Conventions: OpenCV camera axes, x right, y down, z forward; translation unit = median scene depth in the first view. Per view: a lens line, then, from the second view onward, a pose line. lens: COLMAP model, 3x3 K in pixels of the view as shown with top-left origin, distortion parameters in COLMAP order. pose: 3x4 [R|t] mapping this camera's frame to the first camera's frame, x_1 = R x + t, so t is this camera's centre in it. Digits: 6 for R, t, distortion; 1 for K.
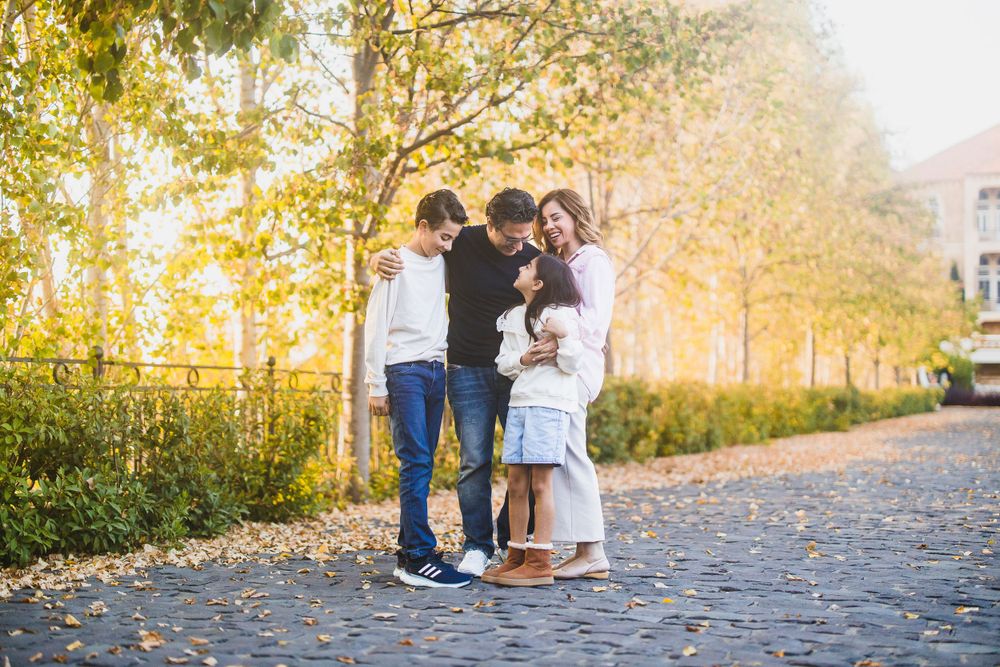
lens RADIAL K [[1422.1, 0, 500.0], [0, 1422.1, 333.5], [0, 0, 1]] dist [0.017681, 0.005025]
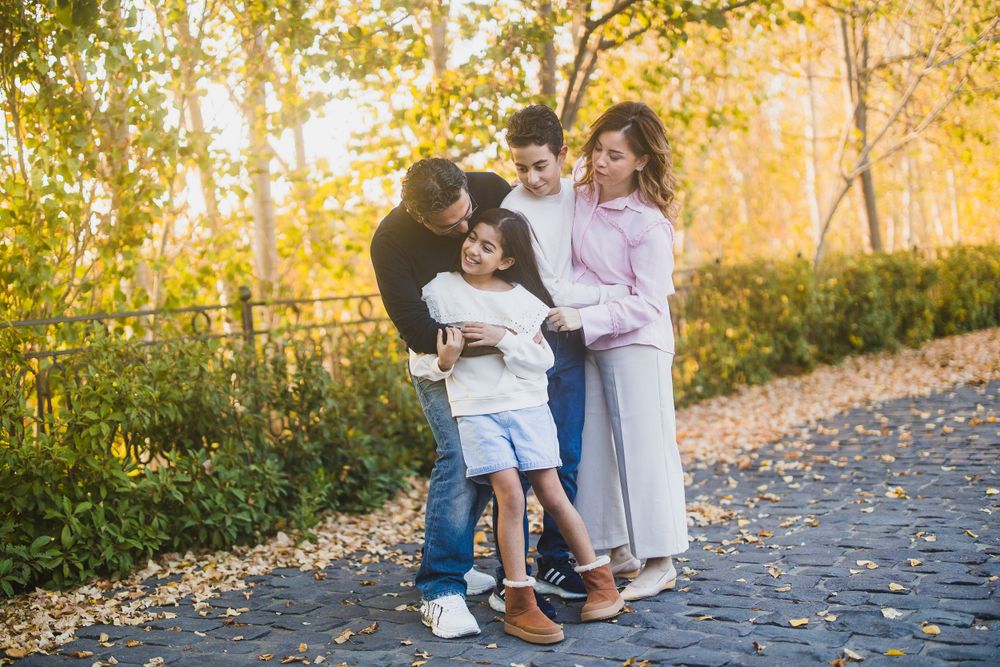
lens RADIAL K [[1422.1, 0, 500.0], [0, 1422.1, 333.5], [0, 0, 1]] dist [0.017681, 0.005025]
pose [[0.978589, -0.047613, -0.200239, 0.045559], [0.067388, 0.993371, 0.093128, -0.032782], [0.194478, -0.104628, 0.975311, 0.167006]]
